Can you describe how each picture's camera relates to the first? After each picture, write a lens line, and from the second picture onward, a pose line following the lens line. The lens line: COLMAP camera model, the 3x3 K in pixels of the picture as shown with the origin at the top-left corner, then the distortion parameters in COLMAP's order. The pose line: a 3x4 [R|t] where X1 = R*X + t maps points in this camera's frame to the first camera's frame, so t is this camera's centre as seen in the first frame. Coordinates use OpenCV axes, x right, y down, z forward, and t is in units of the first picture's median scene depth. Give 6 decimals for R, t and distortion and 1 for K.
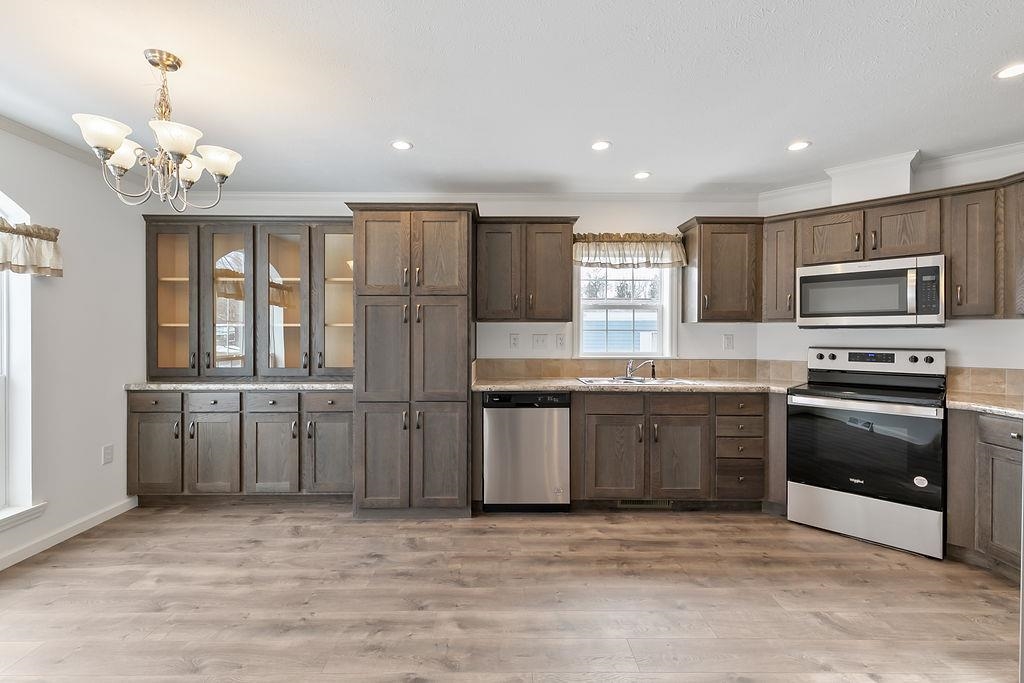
lens RADIAL K [[459.2, 0, 502.7], [0, 459.2, 335.8], [0, 0, 1]] dist [0.008497, -0.001732]
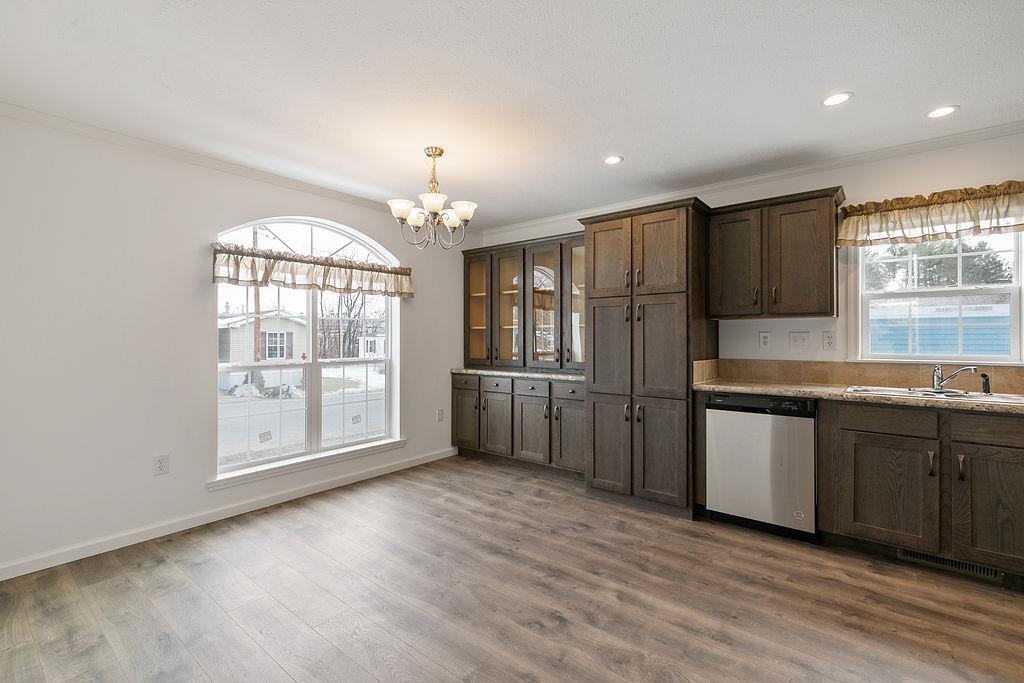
lens RADIAL K [[459.2, 0, 502.4], [0, 459.2, 334.4], [0, 0, 1]] dist [0.008497, -0.001732]
pose [[0.766195, -0.006828, -0.642571, 0.252529], [-0.001596, 0.999920, -0.012528, 0.015708], [0.642606, 0.010624, 0.766123, -0.008757]]
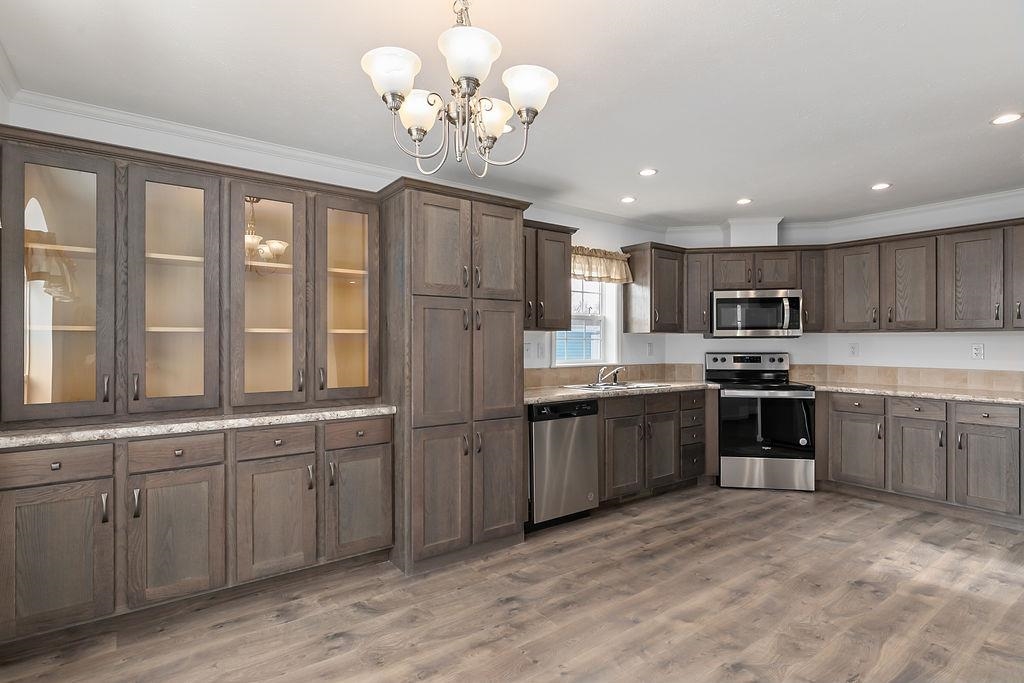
lens RADIAL K [[514.6, 0, 502.8], [0, 514.6, 341.2], [0, 0, 1]] dist [-0.000294, -0.000707]
pose [[0.811835, 0.000299, 0.583887, -0.708283], [0.003579, 0.999979, -0.005489, -0.001875], [-0.583876, 0.006546, 0.811816, 0.182518]]
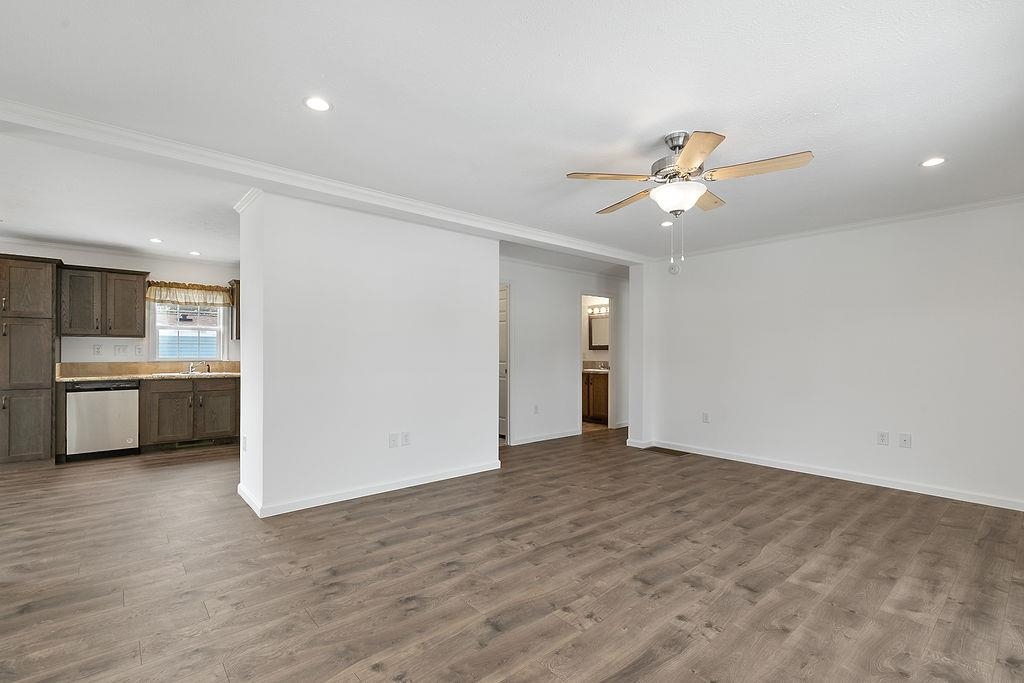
lens RADIAL K [[459.2, 0, 499.2], [0, 459.2, 351.9], [0, 0, 1]] dist [0.008497, -0.001732]
pose [[0.768725, 0.002208, 0.639576, 0.081885], [-0.000261, 0.999995, -0.003140, 0.025853], [-0.639580, 0.002247, 0.768721, -1.109340]]
